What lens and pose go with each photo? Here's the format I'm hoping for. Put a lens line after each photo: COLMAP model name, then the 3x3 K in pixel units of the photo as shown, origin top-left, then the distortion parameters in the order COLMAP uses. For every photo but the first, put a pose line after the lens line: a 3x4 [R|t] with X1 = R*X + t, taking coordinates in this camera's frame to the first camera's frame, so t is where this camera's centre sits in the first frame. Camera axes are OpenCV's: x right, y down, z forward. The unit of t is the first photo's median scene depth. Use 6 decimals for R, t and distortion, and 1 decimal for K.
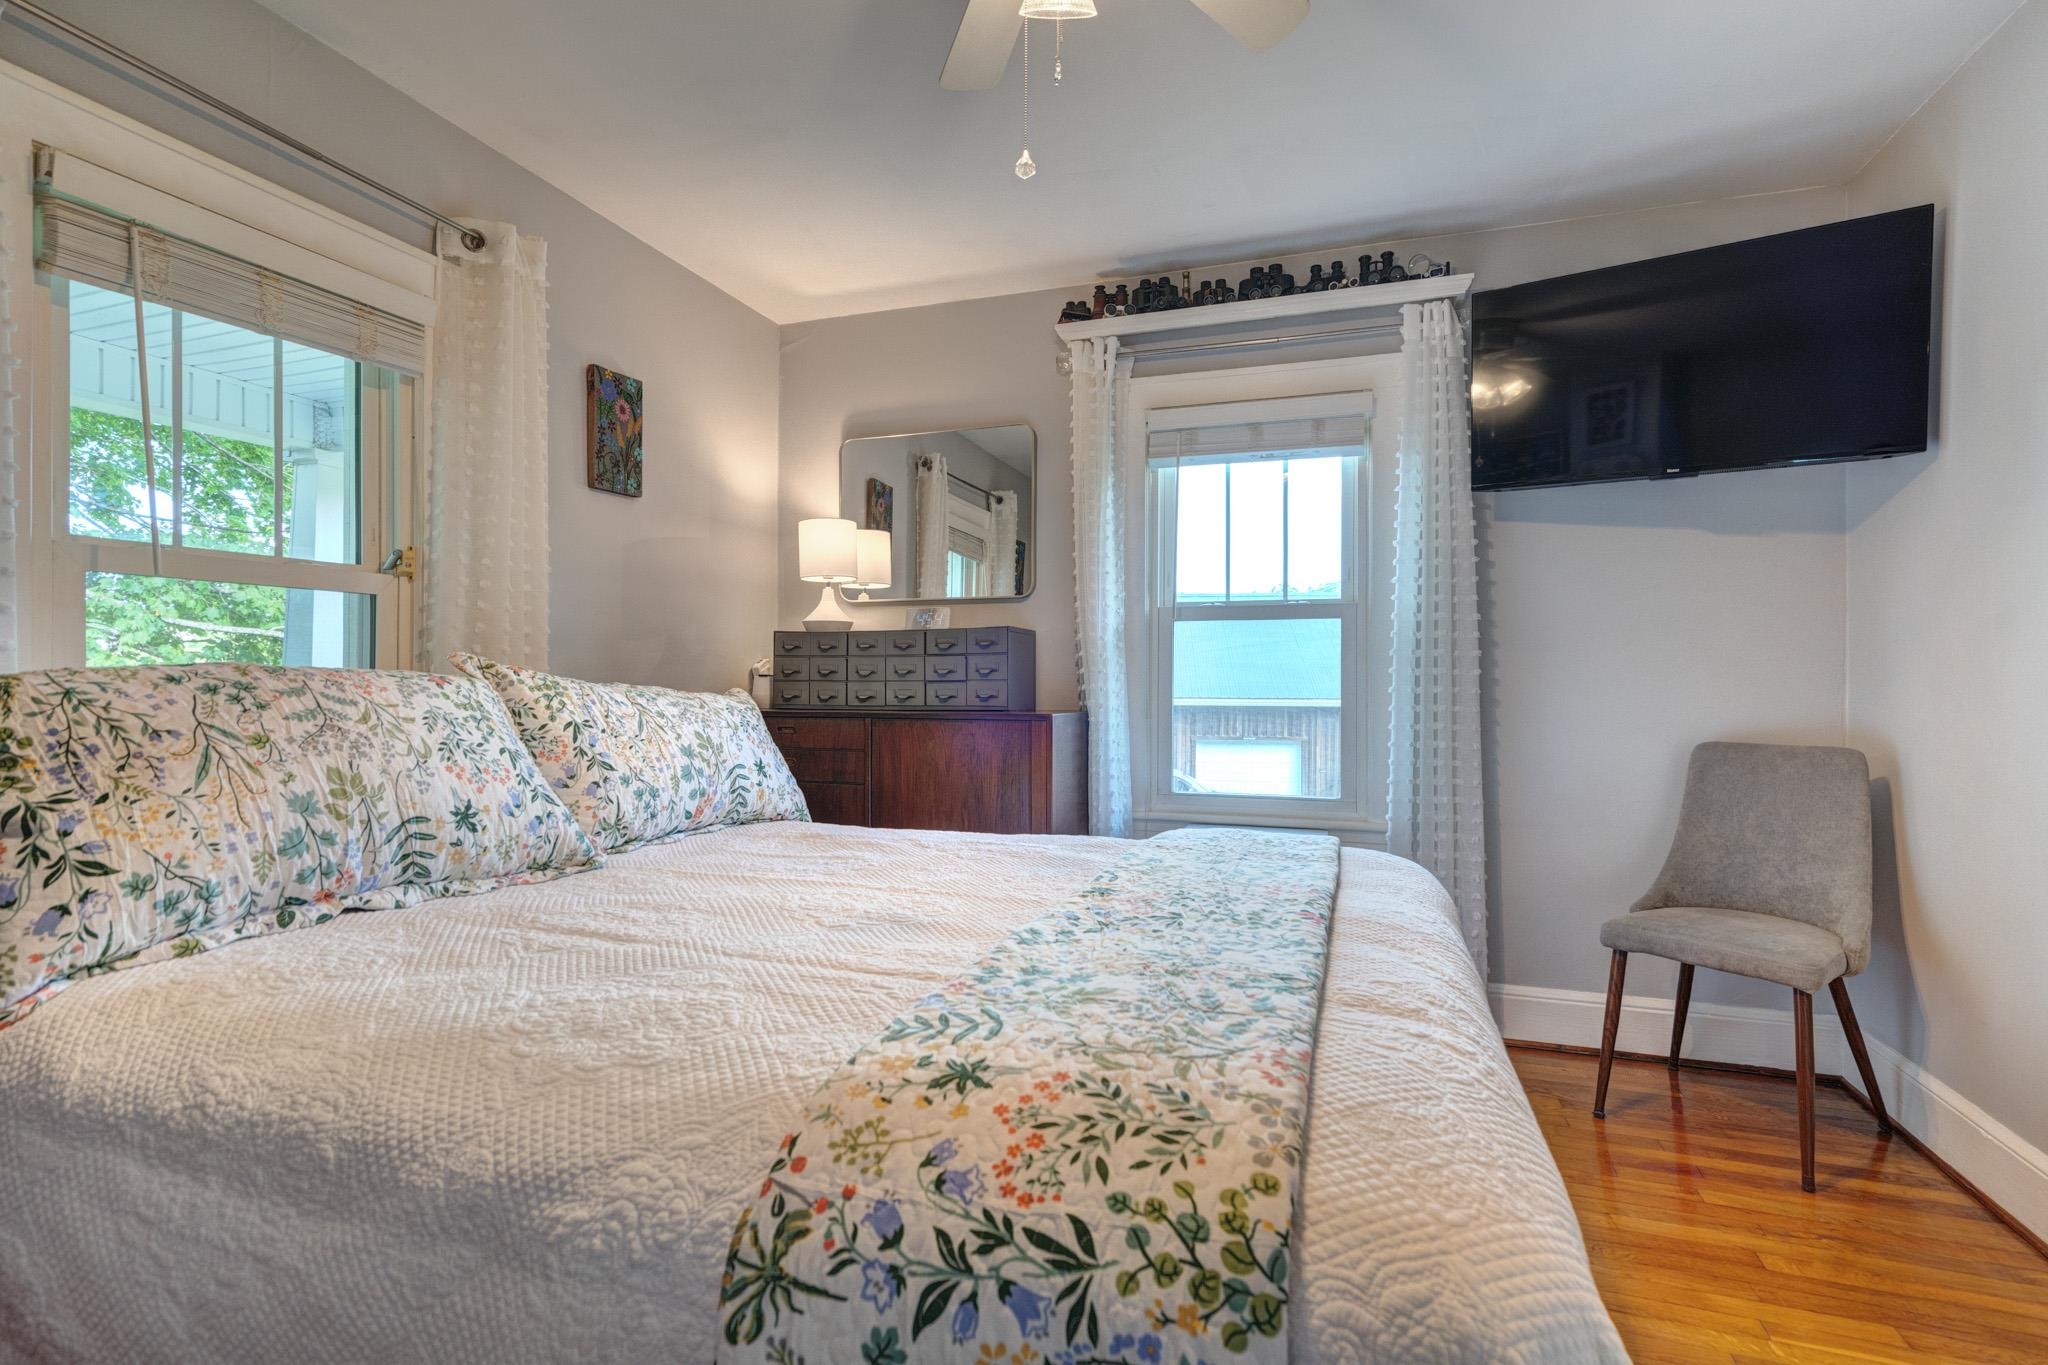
lens RADIAL K [[929.9, 0, 1046.7], [0, 929.9, 680.8], [0, 0, 1]] dist [-0.000529, 0.000666]
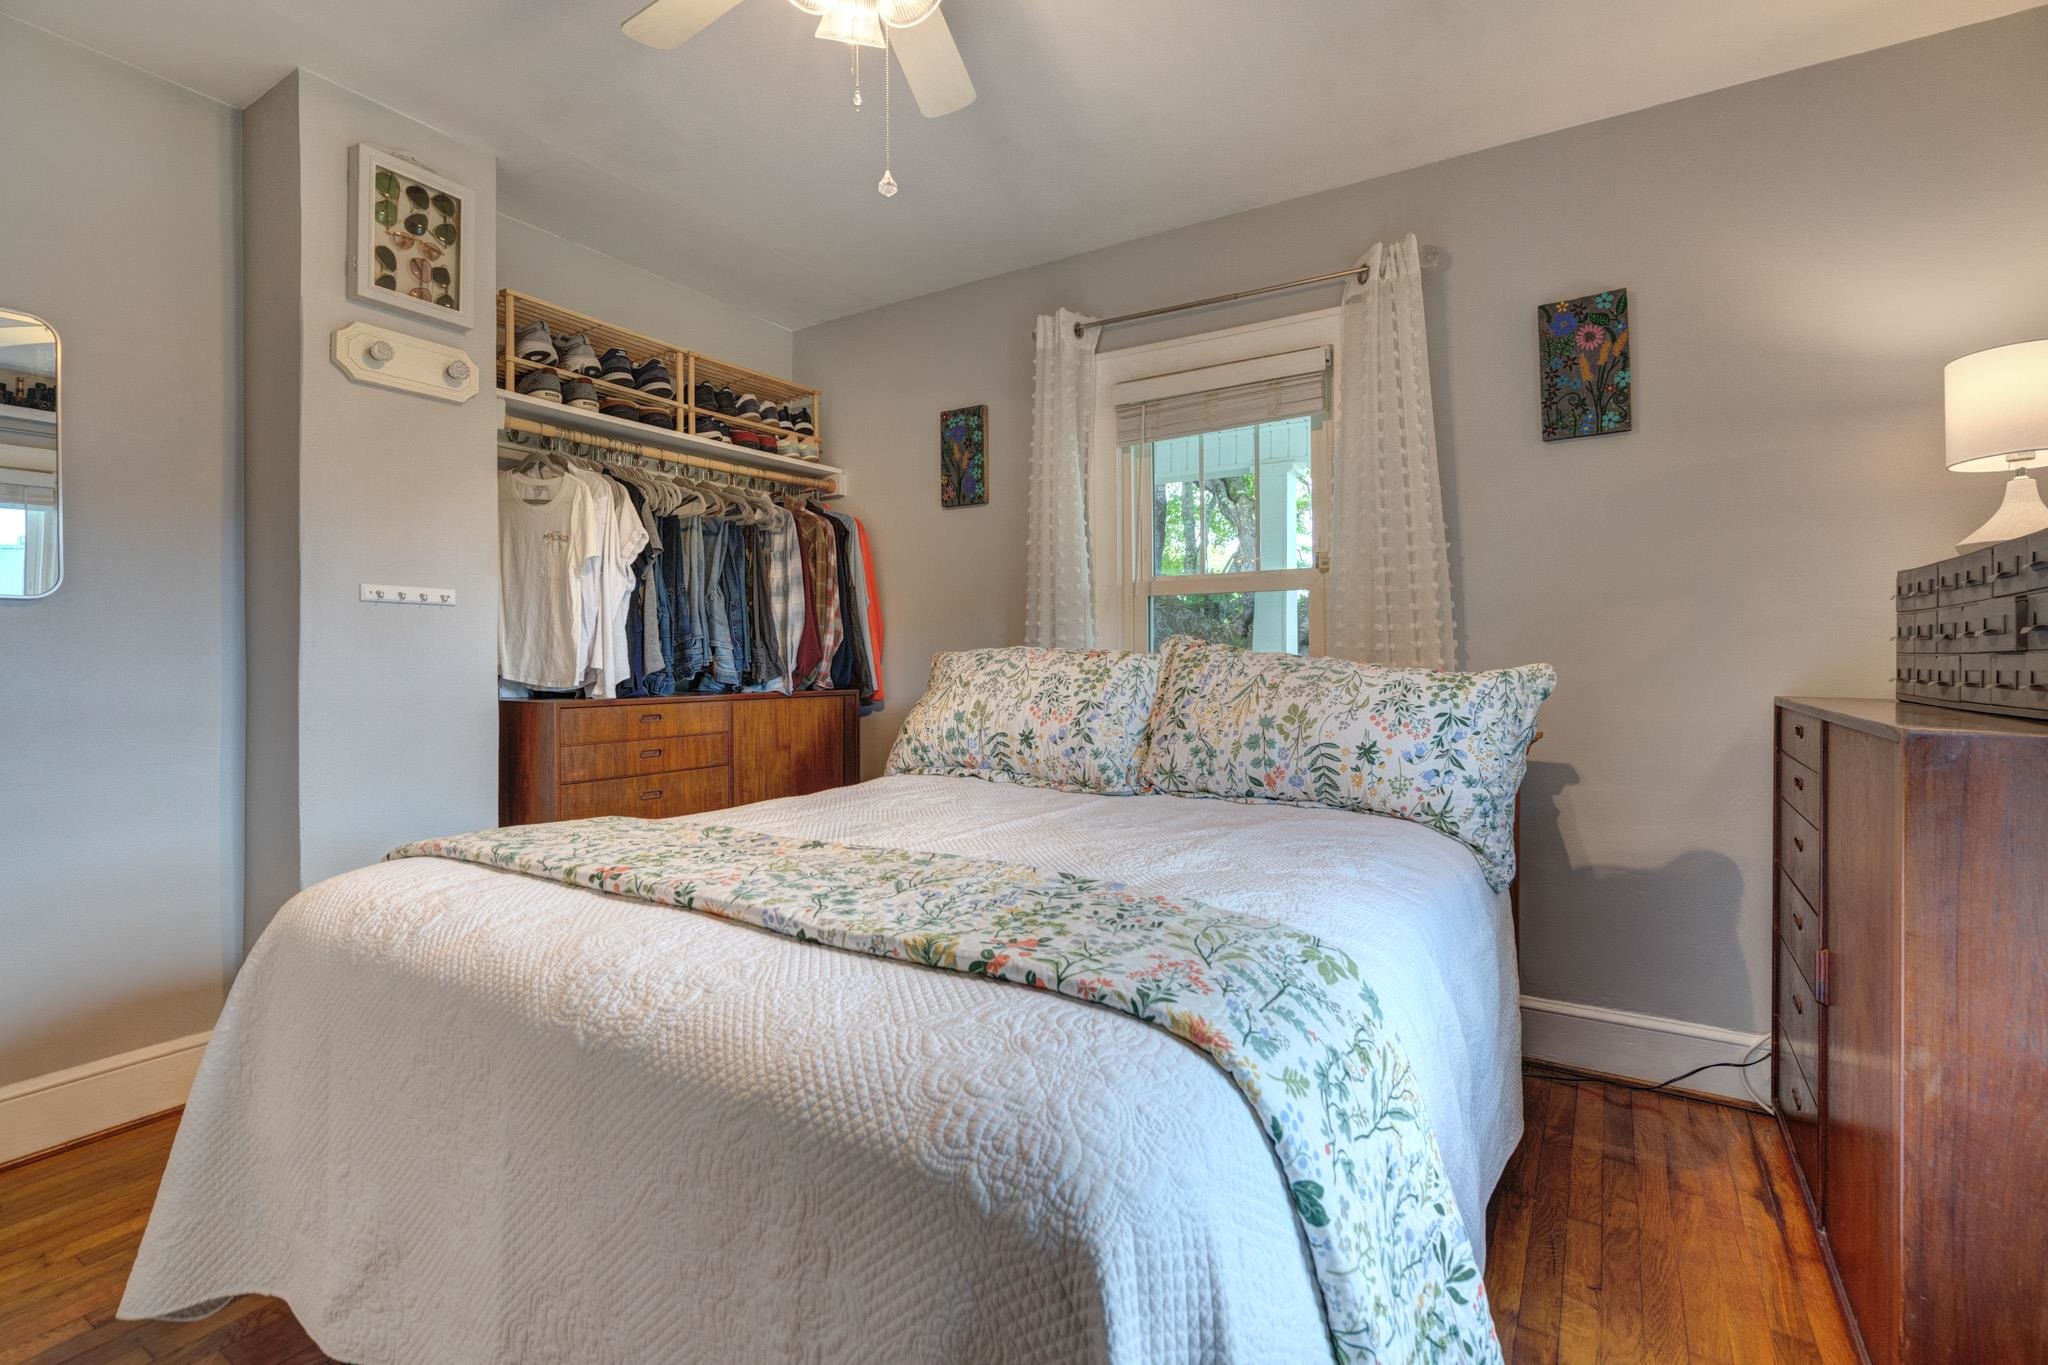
lens RADIAL K [[968.7, 0, 1040.6], [0, 968.7, 657.5], [0, 0, 1]] dist [-0.003170, 0.000914]
pose [[-0.223315, 0.001090, -0.974746, 0.731836], [0.001974, 0.999998, 0.000666, 0.001828], [0.974744, -0.001776, -0.223317, 0.989923]]
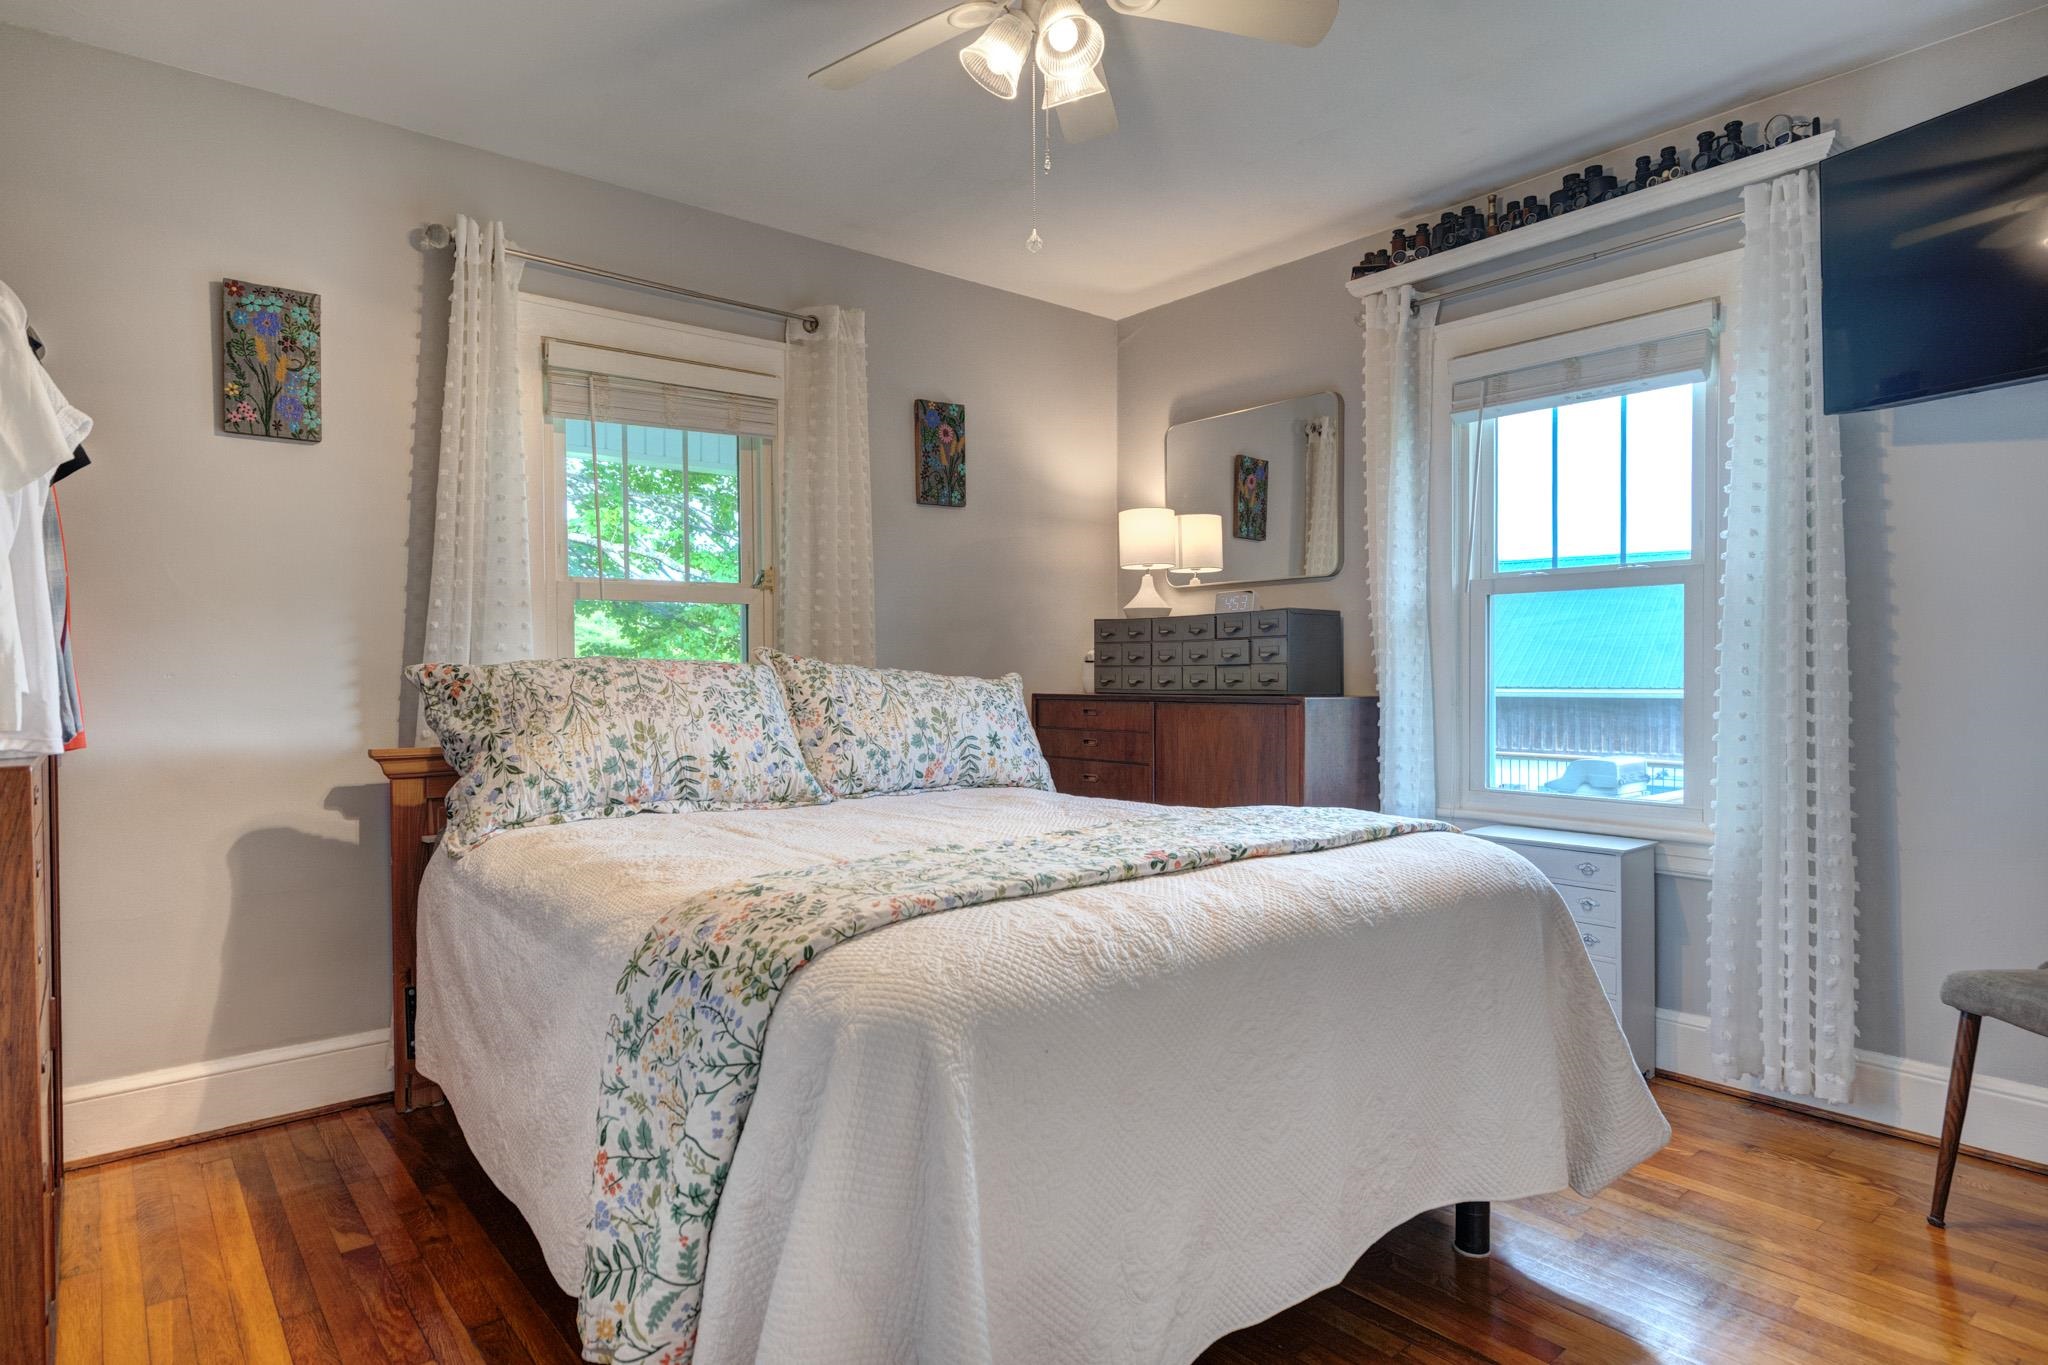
lens RADIAL K [[1111.5, 0, 1071.7], [0, 1111.5, 686.2], [0, 0, 1]] dist [0.002713, 0.000950]
pose [[0.865783, 0.000697, -0.500420, 0.521909], [0.007269, 0.999876, 0.013969, 0.007512], [0.500367, -0.015732, 0.865670, -0.174855]]
